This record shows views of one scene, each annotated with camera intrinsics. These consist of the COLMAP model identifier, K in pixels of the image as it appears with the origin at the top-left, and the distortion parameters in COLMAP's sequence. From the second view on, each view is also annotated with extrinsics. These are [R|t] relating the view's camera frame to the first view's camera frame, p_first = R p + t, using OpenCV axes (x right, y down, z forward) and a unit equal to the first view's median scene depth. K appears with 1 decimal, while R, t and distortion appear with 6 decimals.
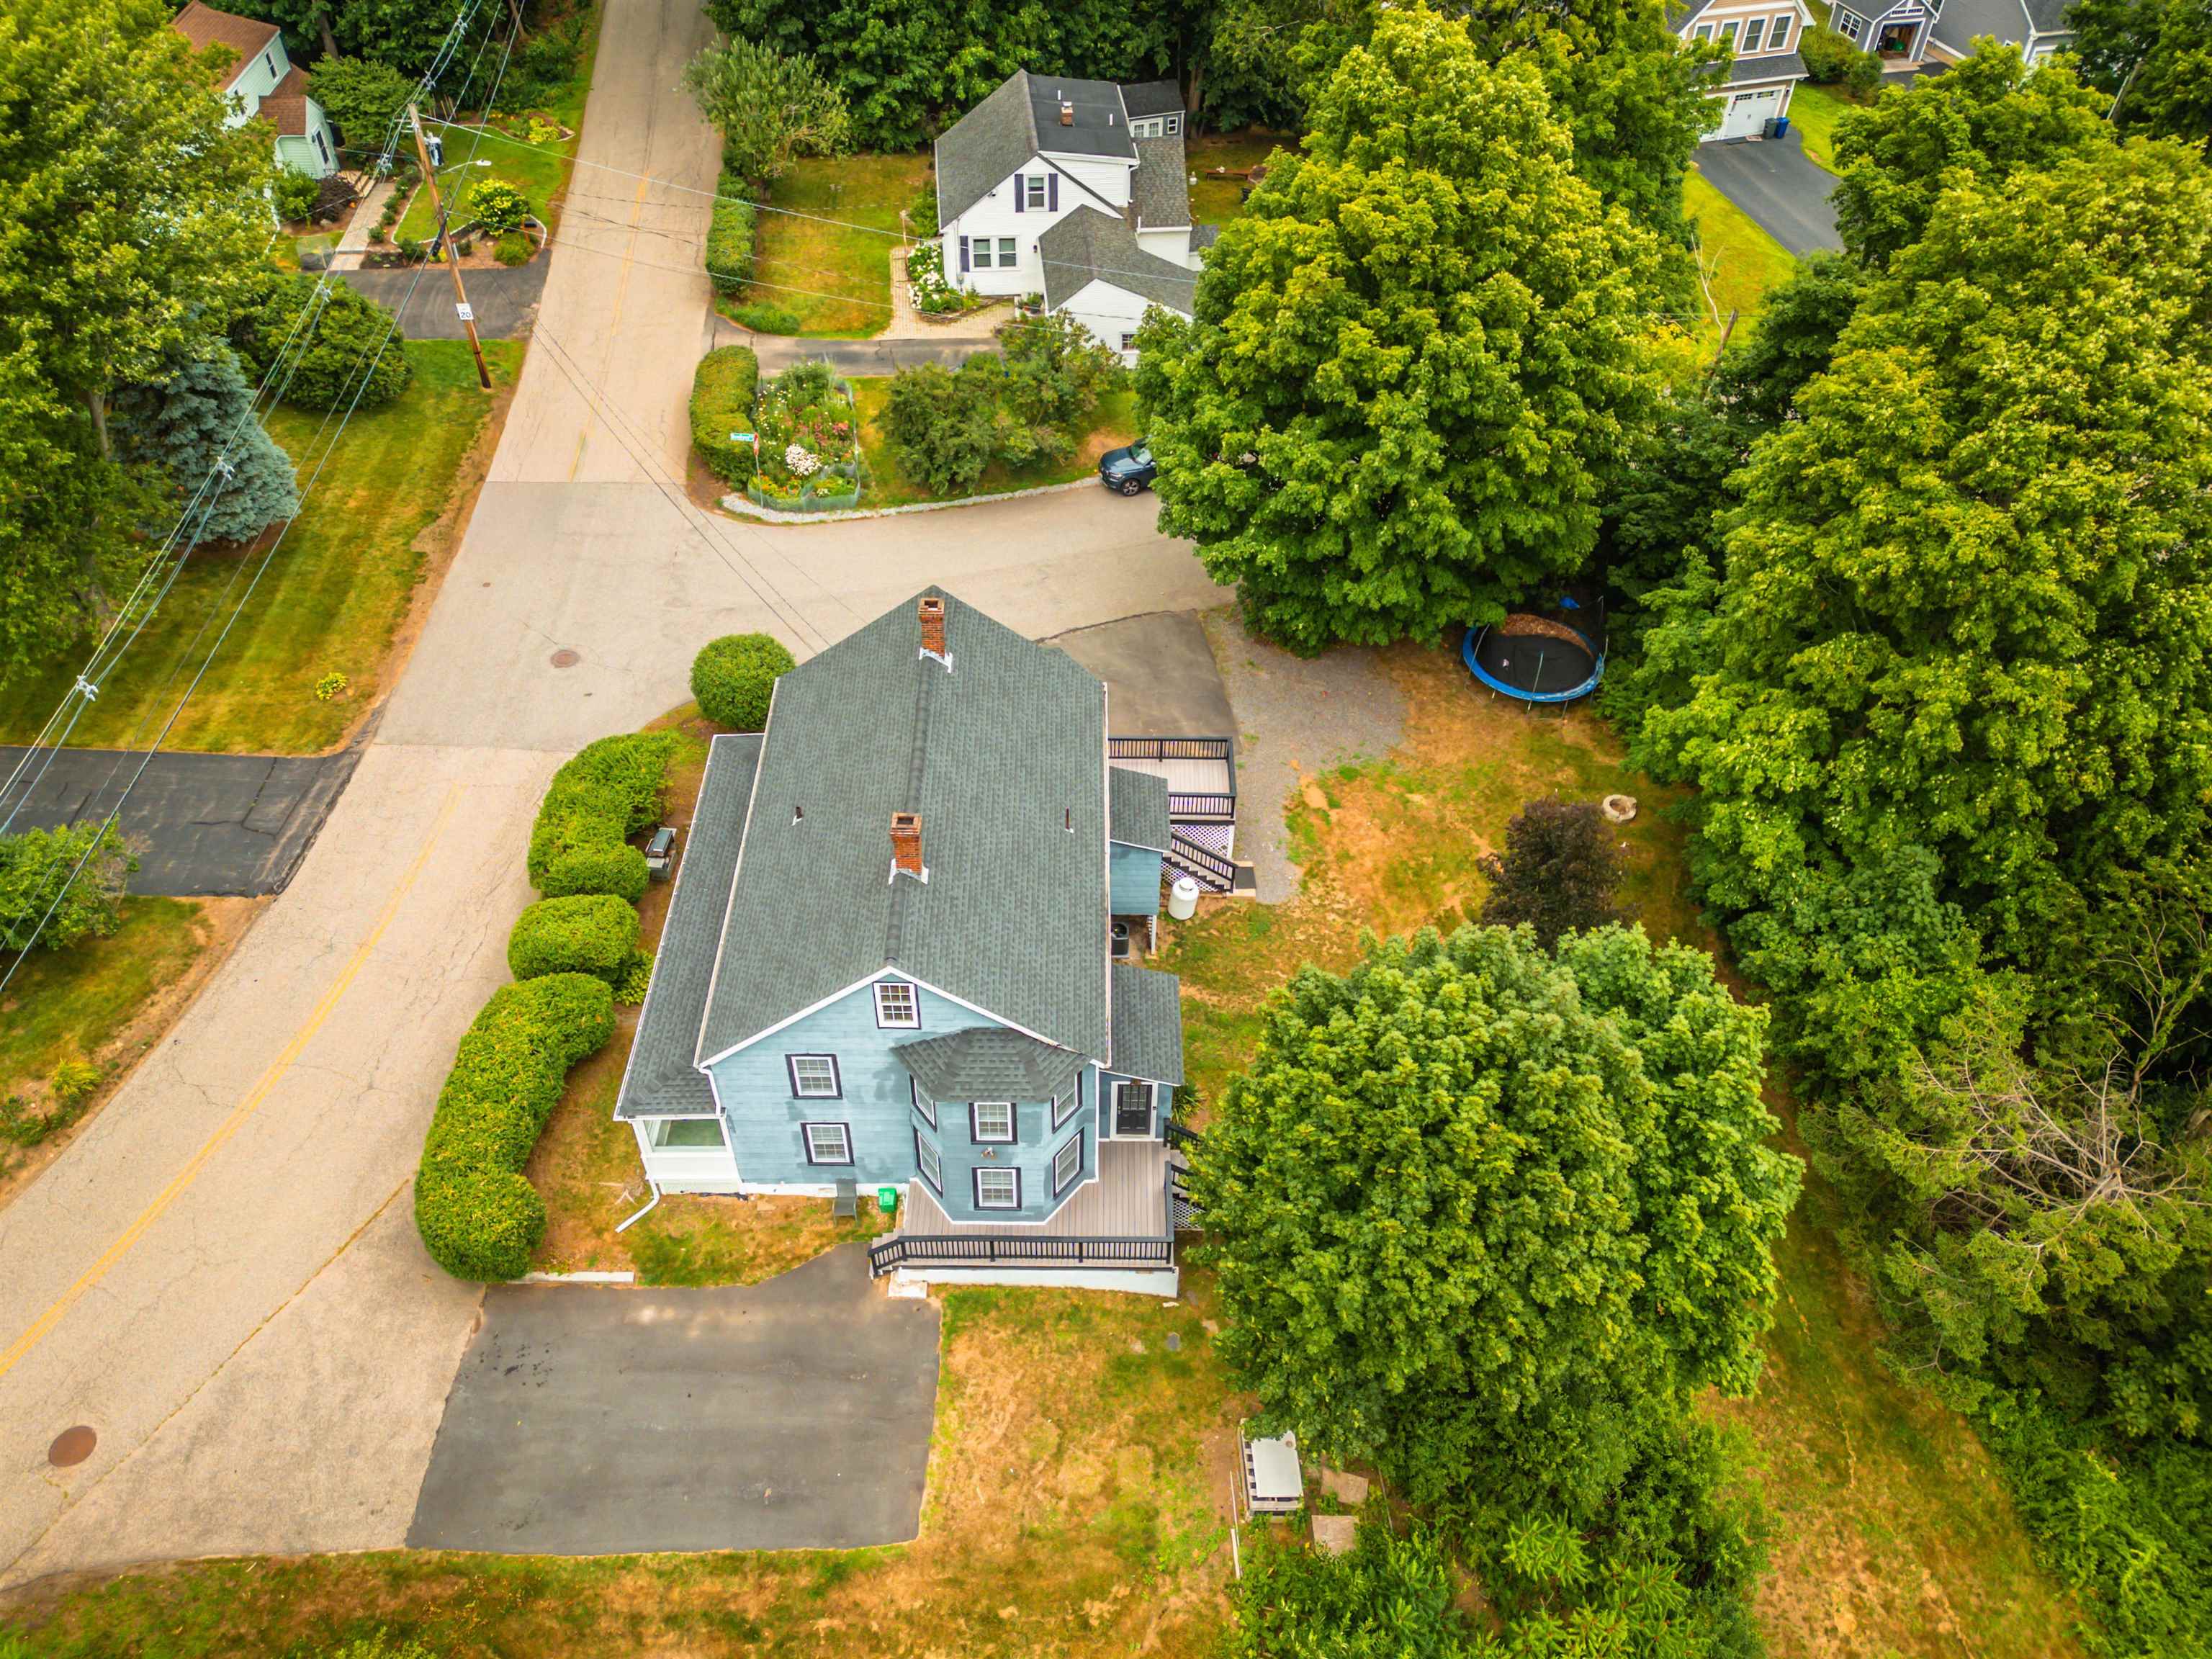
lens RADIAL K [[1518.5, 0, 1118.0], [0, 1518.5, 824.9], [0, 0, 1]] dist [0.071243, -0.048640]
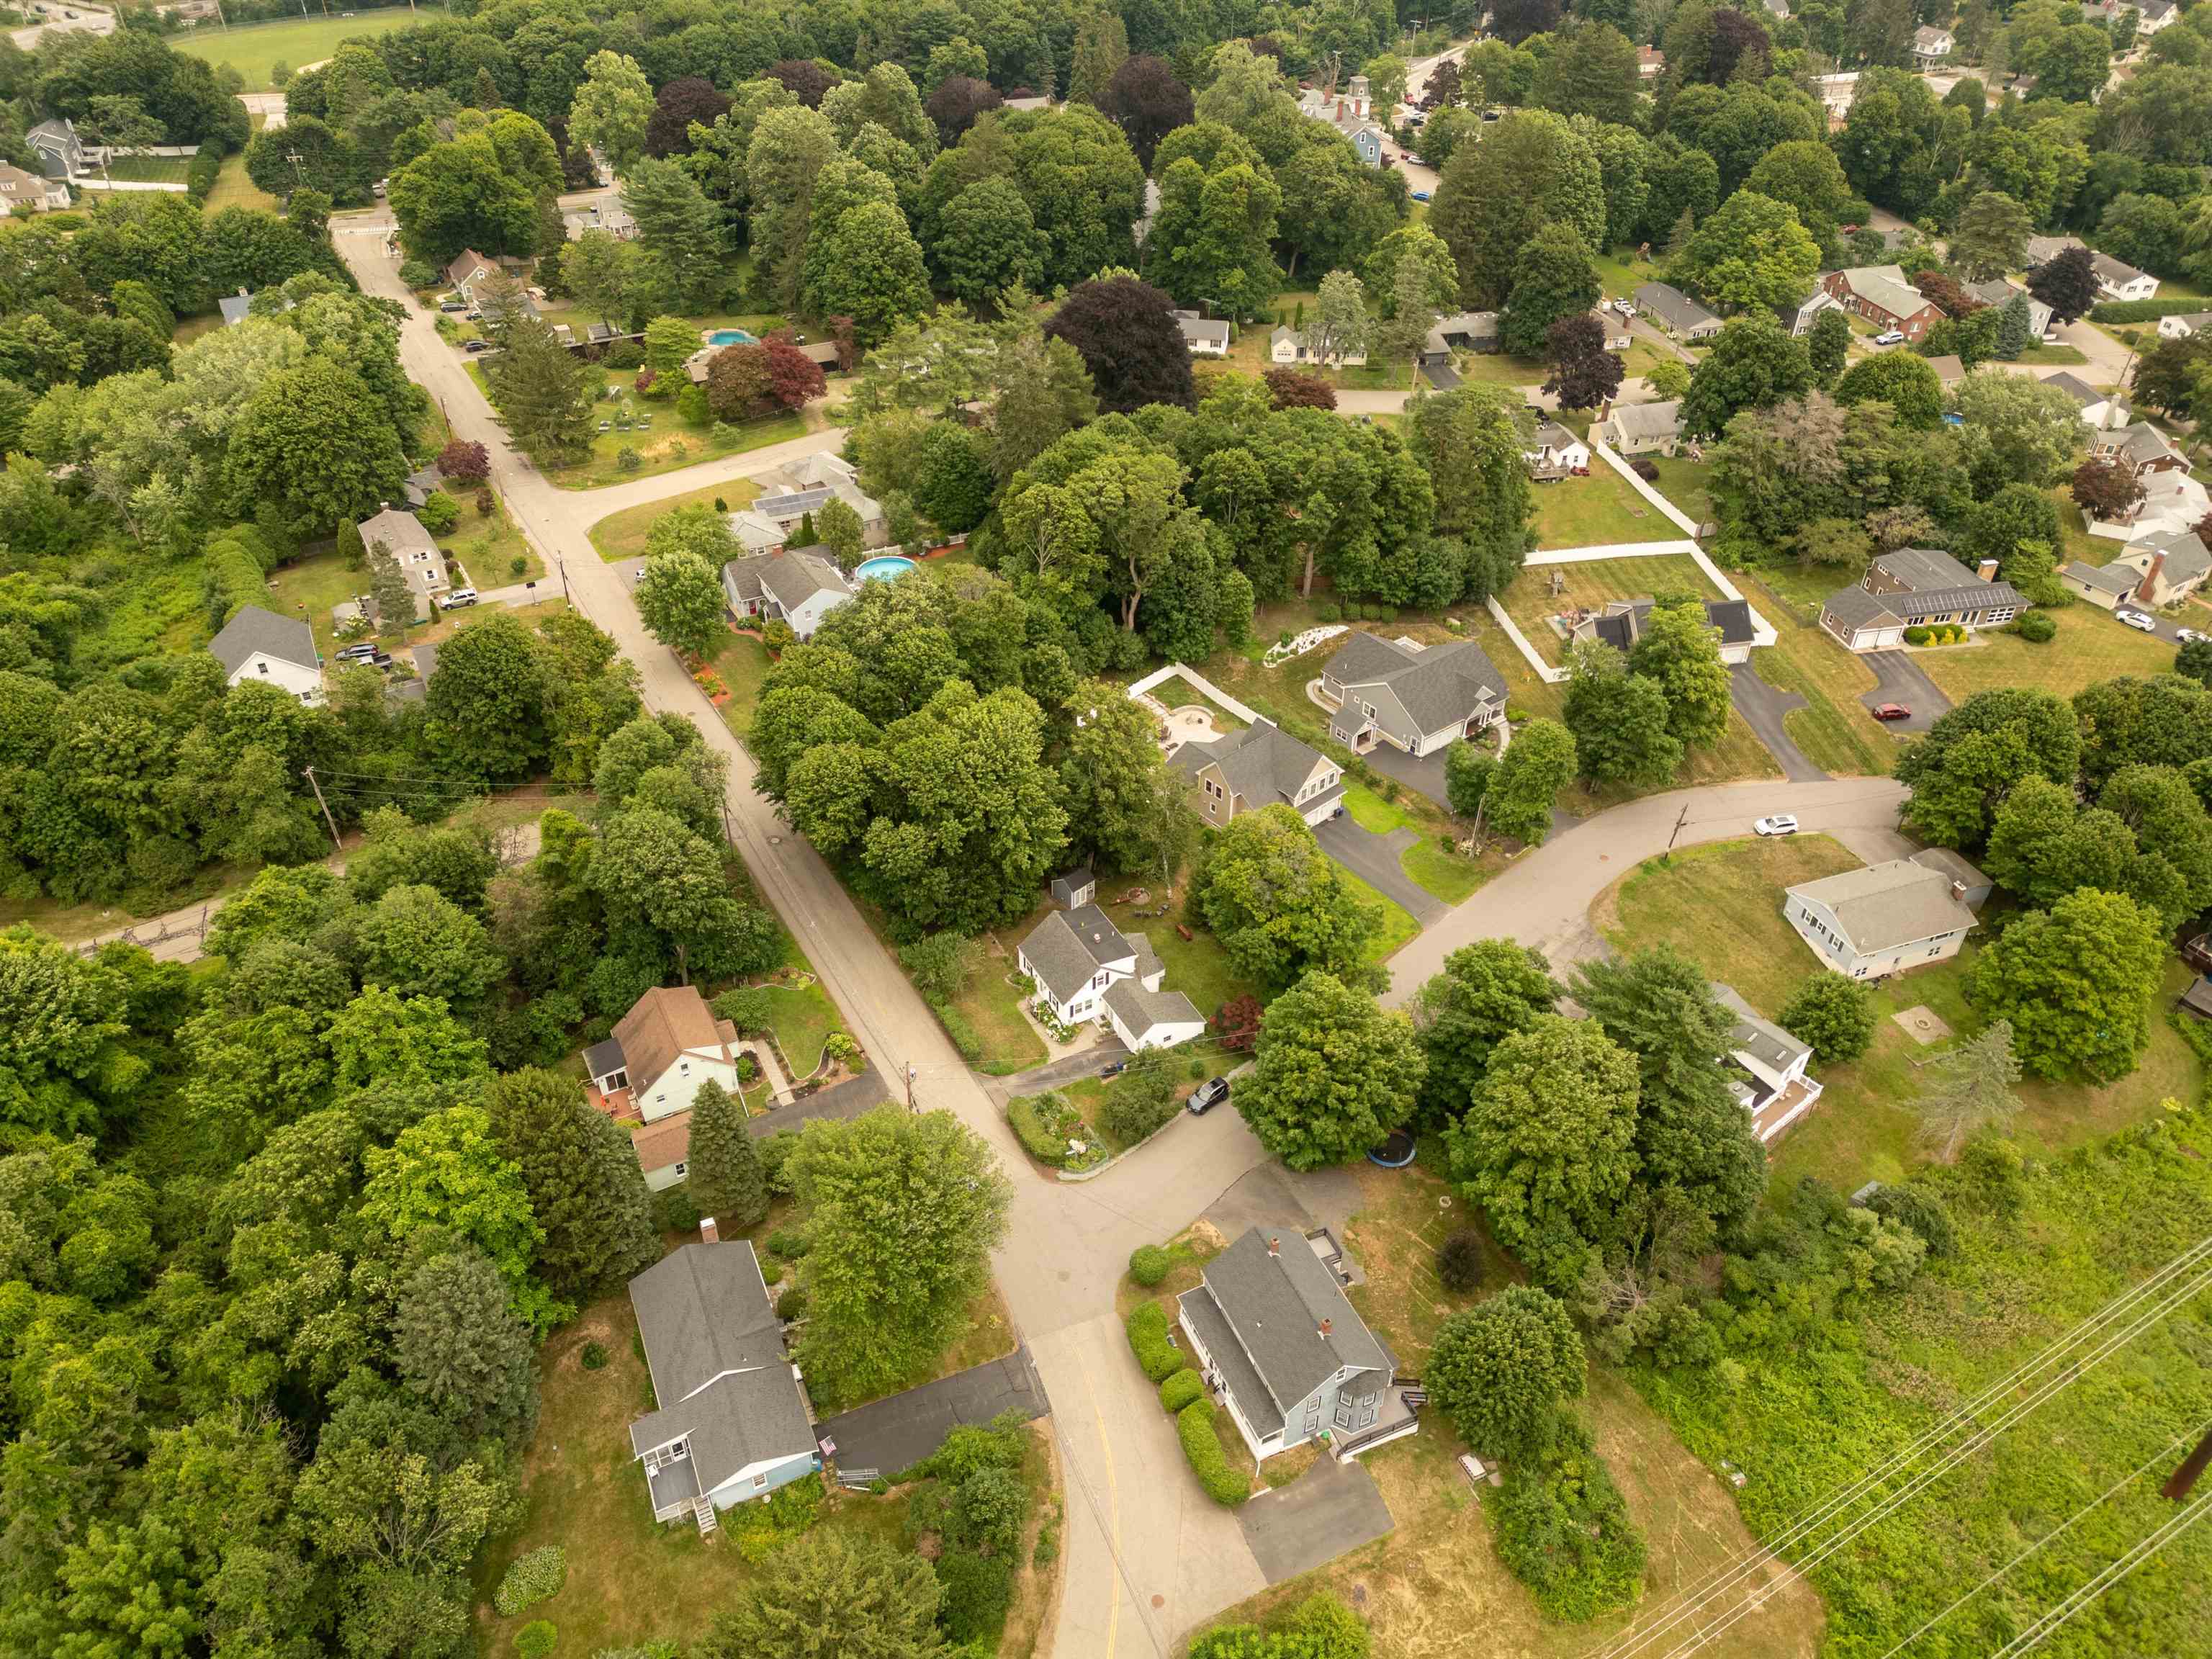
lens RADIAL K [[1420.0, 0, 1099.5], [0, 1420.0, 861.3], [0, 0, 1]] dist [0.075355, -0.033257]
pose [[0.917753, -0.252051, 0.306920, -1.198404], [0.282075, 0.957699, -0.056971, -0.851841], [-0.279578, 0.138860, 0.950029, -1.846555]]
